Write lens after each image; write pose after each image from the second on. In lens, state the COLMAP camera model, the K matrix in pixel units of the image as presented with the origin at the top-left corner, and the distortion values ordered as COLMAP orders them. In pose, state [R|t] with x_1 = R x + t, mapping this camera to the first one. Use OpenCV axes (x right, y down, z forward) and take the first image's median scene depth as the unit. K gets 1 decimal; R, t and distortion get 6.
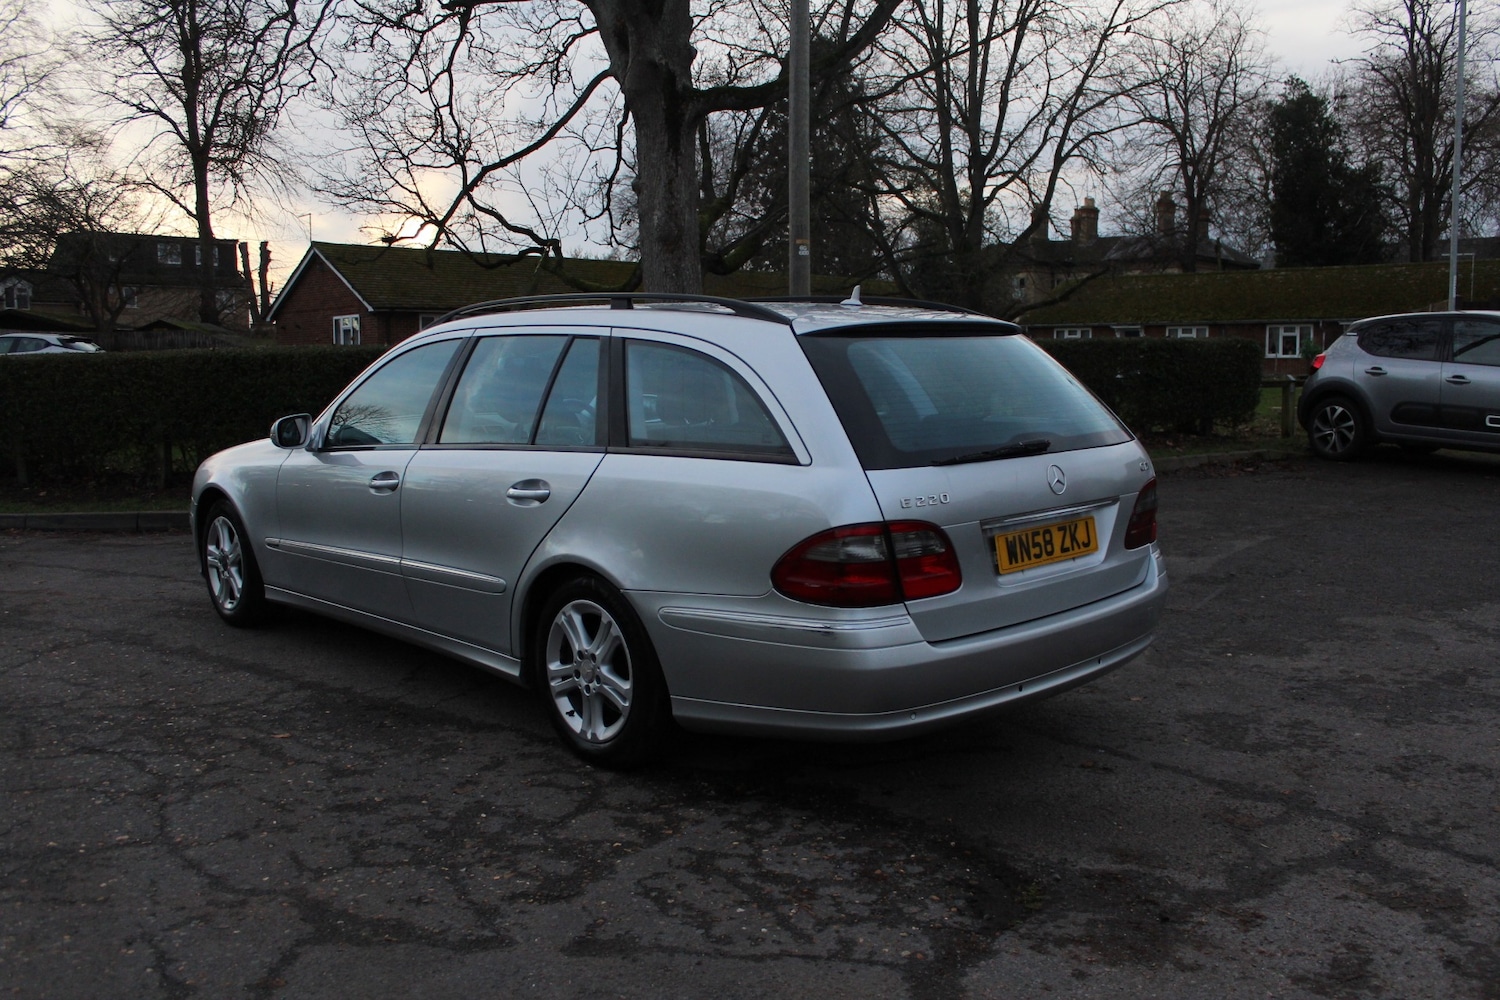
lens RADIAL K [[1320.7, 0, 763.9], [0, 1320.7, 510.3], [0, 0, 1]] dist [-0.161854, 0.157402]
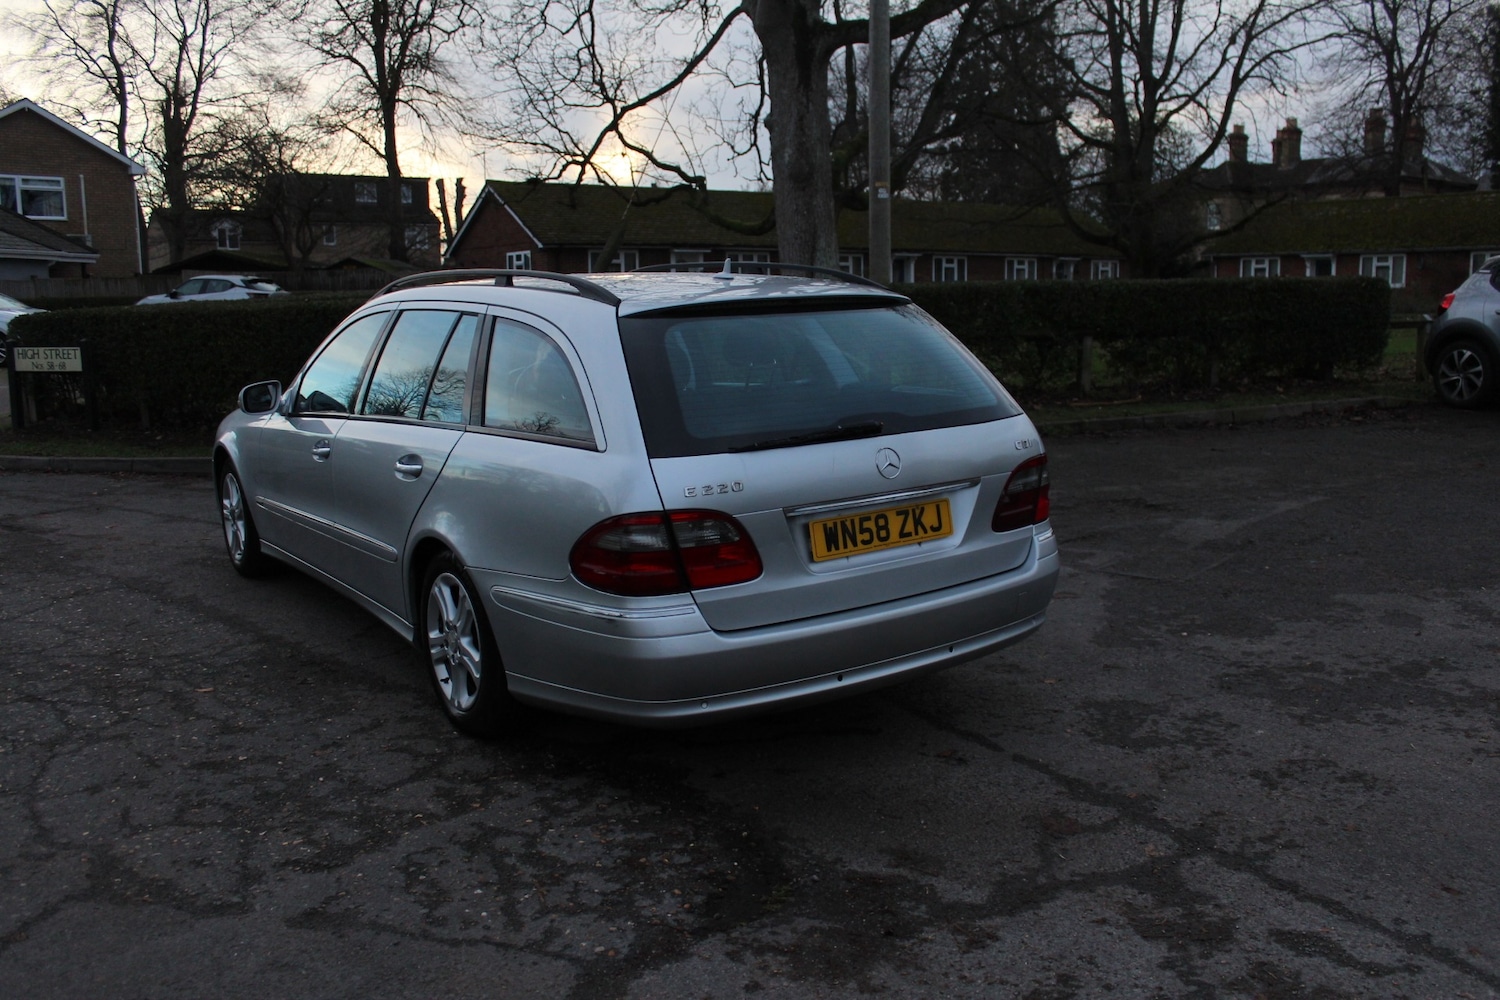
lens RADIAL K [[1317.2, 0, 766.3], [0, 1317.2, 504.7], [0, 0, 1]] dist [-0.160146, 0.155243]
pose [[0.988753, 0.014043, -0.148898, 0.201763], [-0.006538, 0.998689, 0.050773, -0.030049], [0.149416, -0.049229, 0.987548, 0.021009]]
